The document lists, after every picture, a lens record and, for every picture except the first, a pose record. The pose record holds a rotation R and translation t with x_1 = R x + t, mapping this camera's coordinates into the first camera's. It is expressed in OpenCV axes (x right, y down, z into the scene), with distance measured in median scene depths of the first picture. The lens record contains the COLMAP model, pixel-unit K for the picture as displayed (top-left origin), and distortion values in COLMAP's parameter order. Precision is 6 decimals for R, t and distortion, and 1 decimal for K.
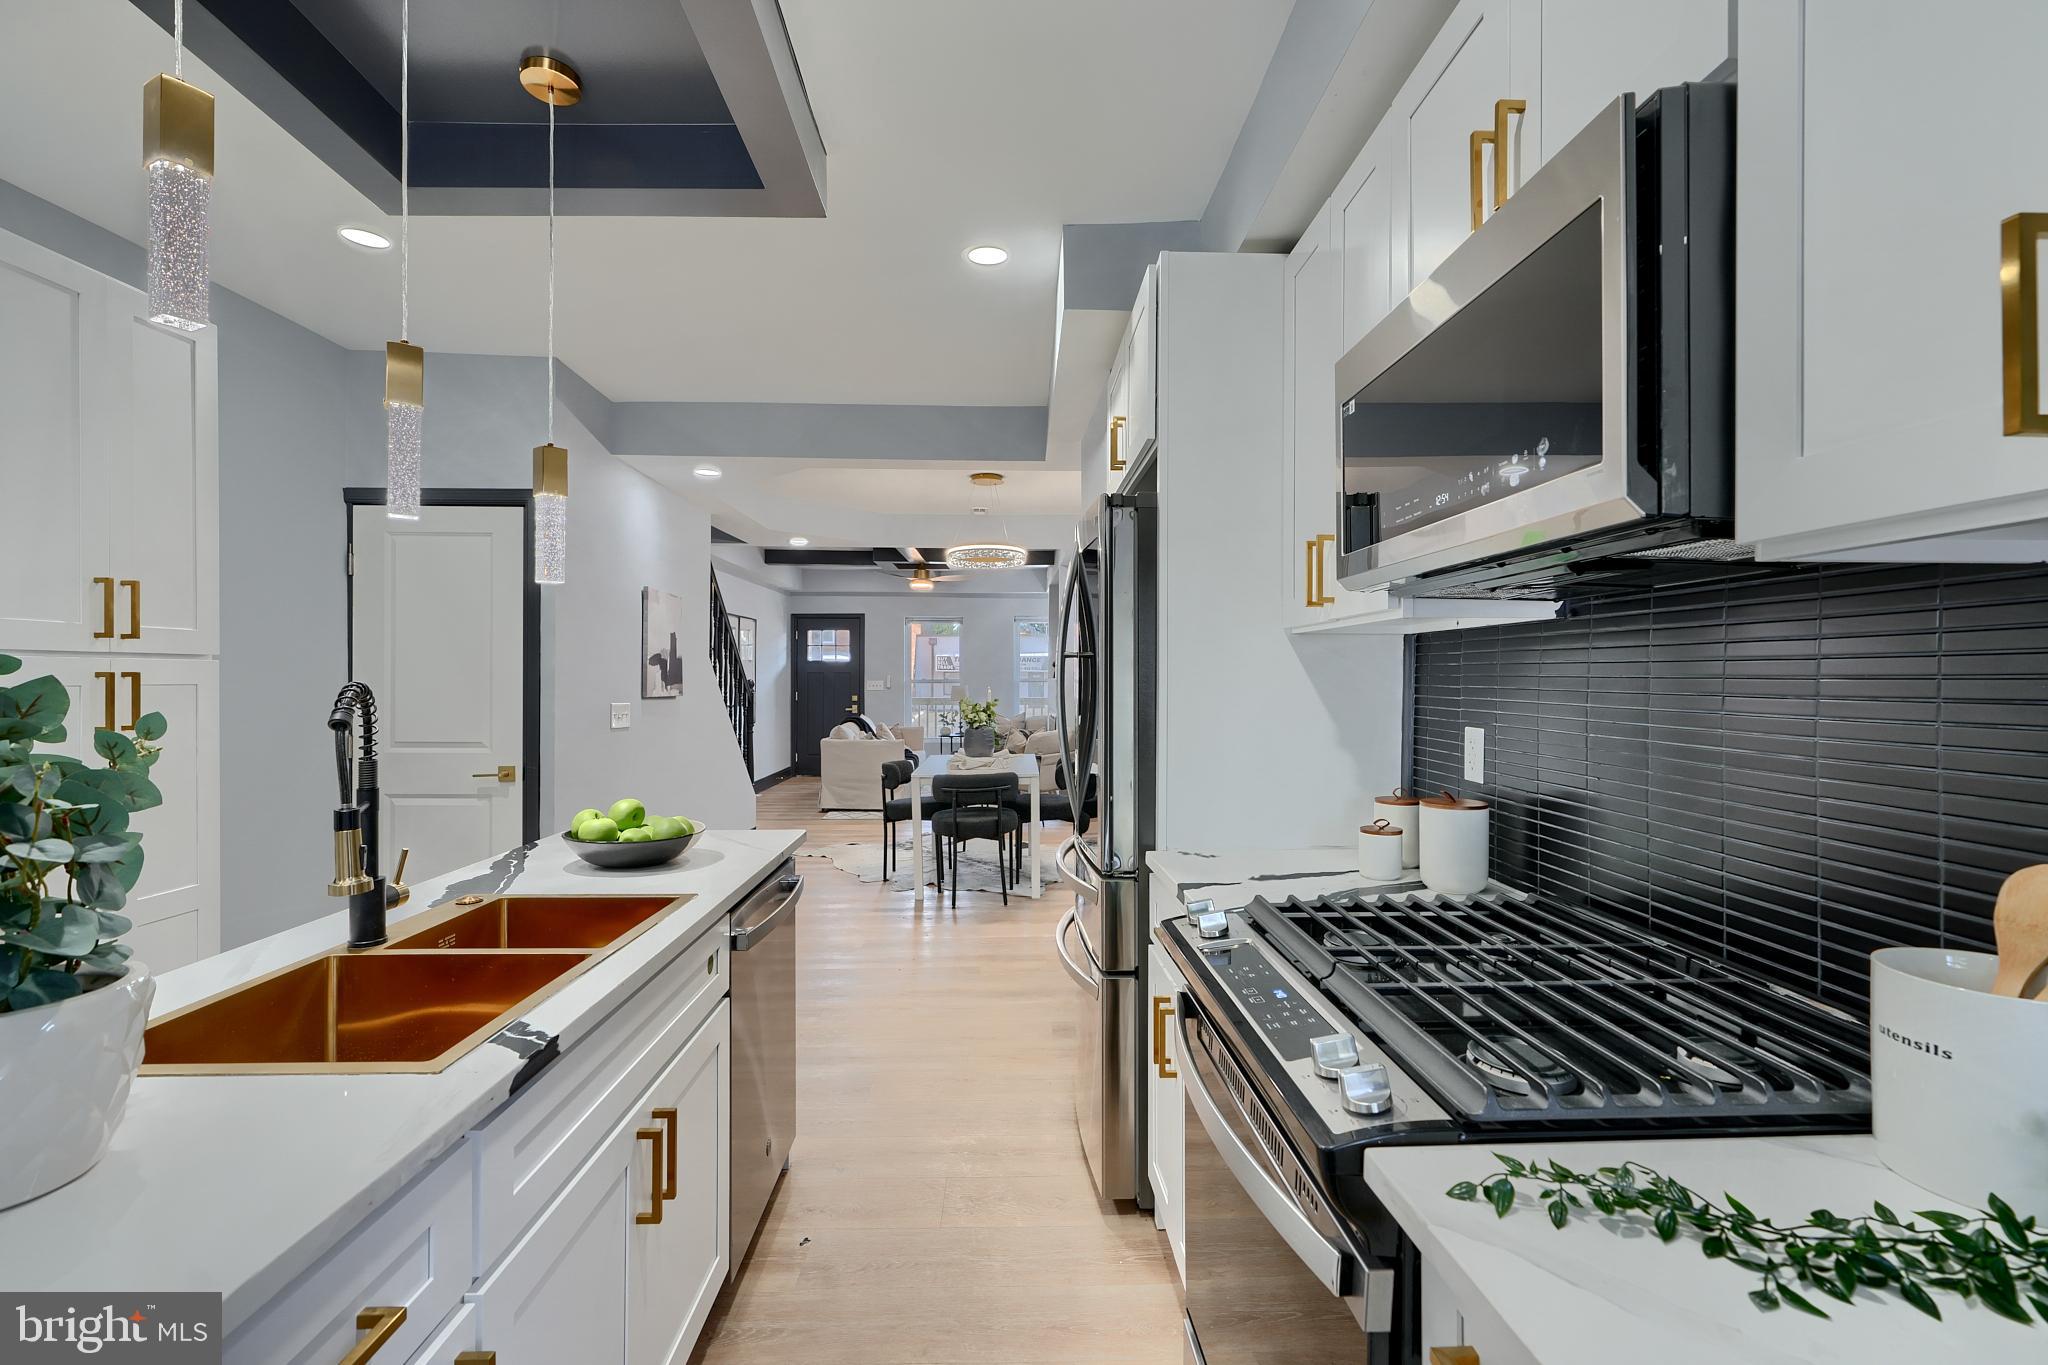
lens RADIAL K [[946.5, 0, 1025.4], [0, 946.5, 678.3], [0, 0, 1]] dist [0.002457, 0.000023]
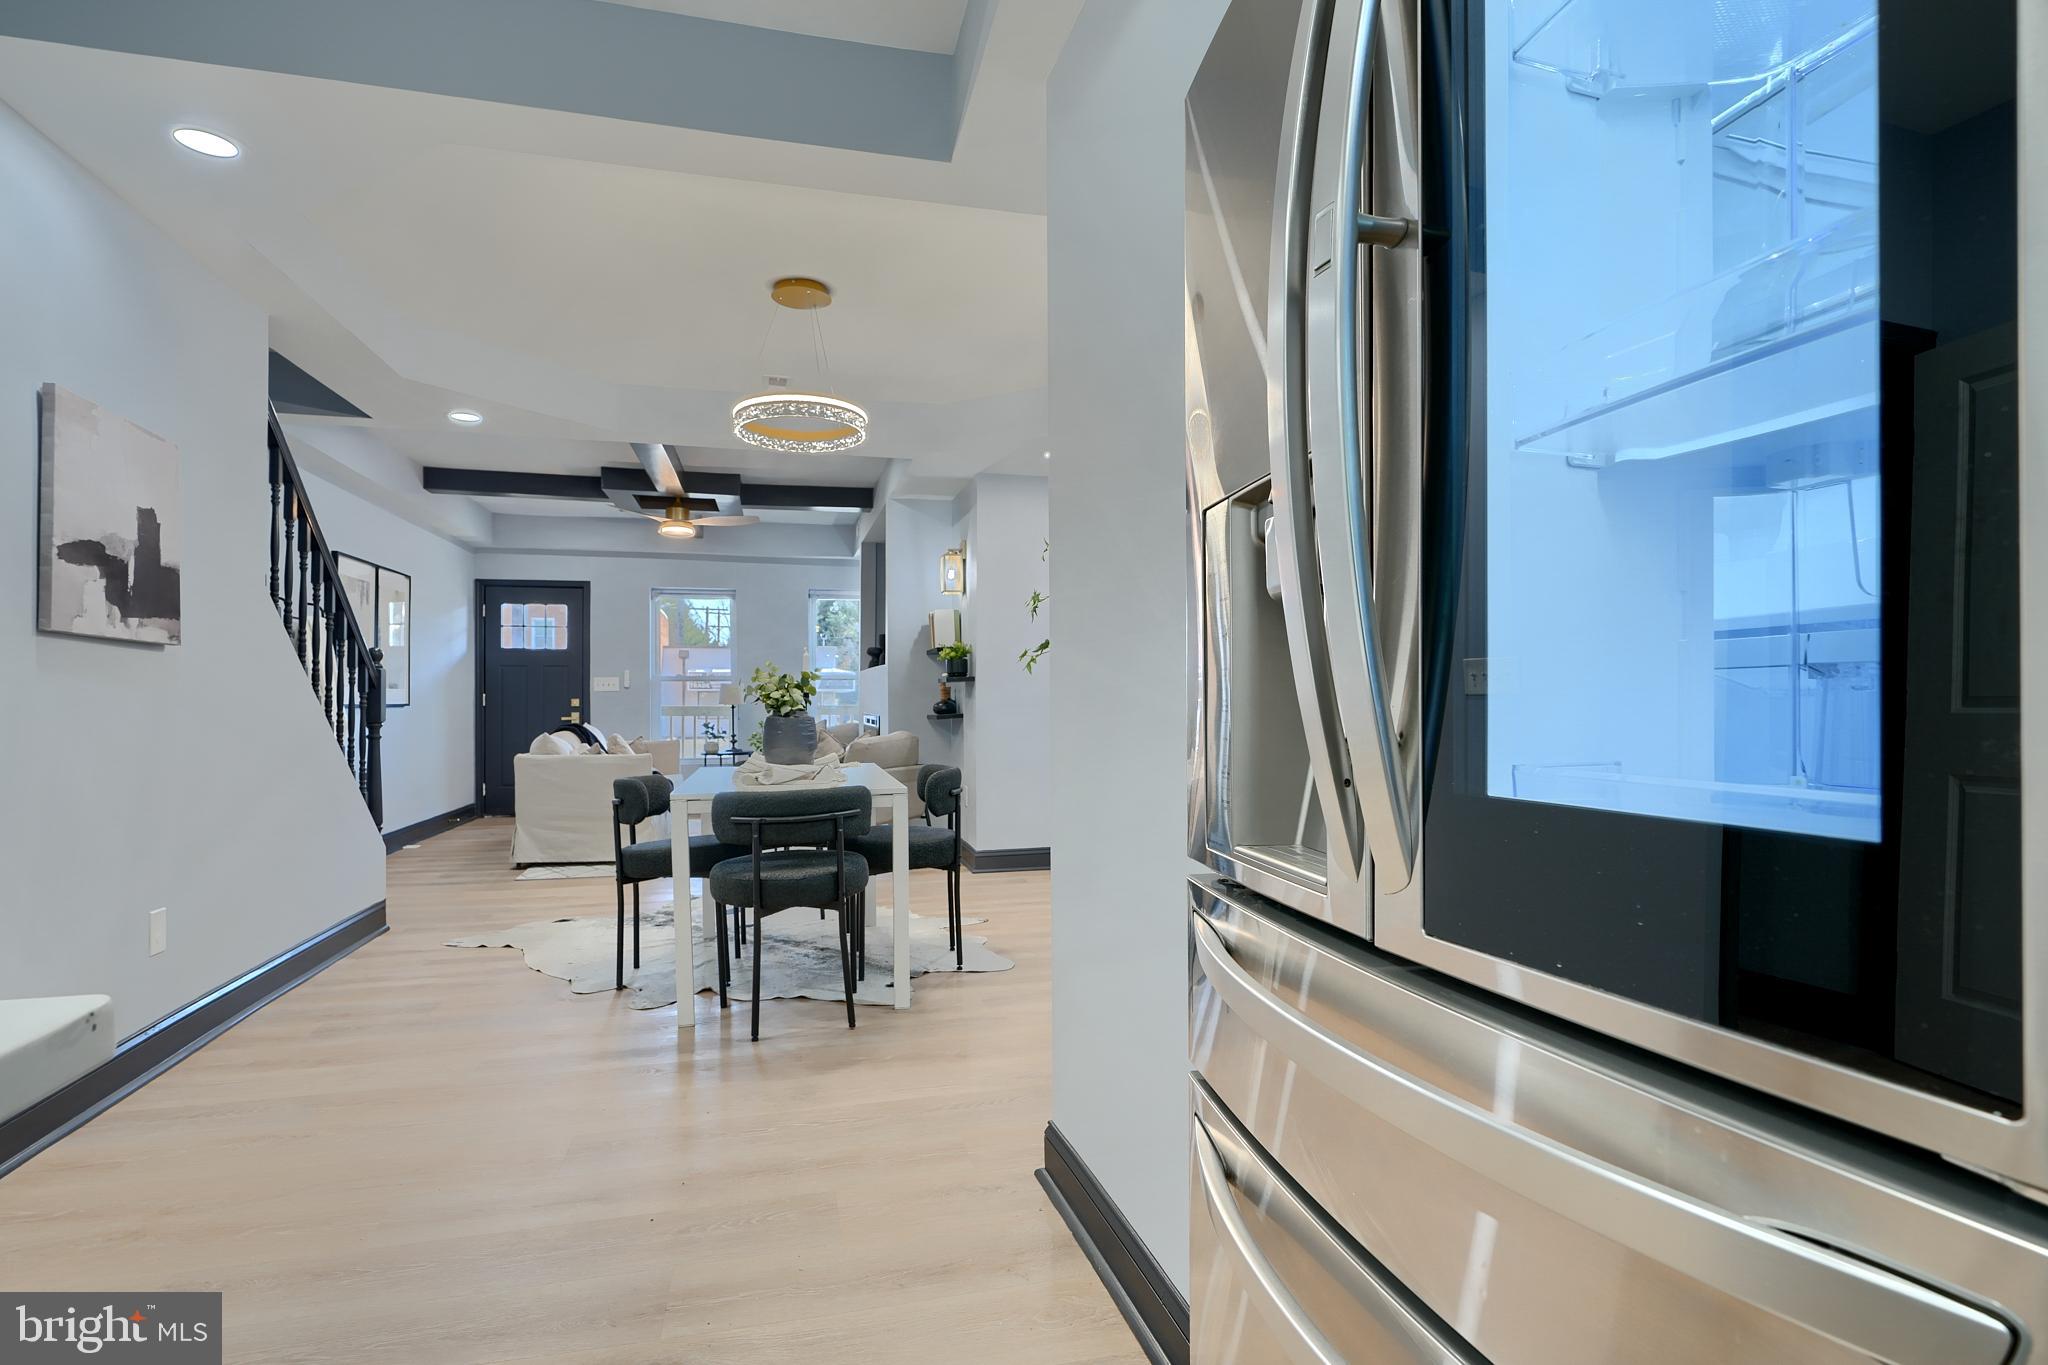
lens RADIAL K [[1029.0, 0, 1023.2], [0, 1029.0, 703.9], [0, 0, 1]] dist [0.003297, -0.000678]
pose [[0.975176, -0.003341, 0.221407, -0.047896], [0.004133, 0.999987, -0.003115, 0.046608], [-0.221393, 0.003952, 0.975177, 0.338578]]
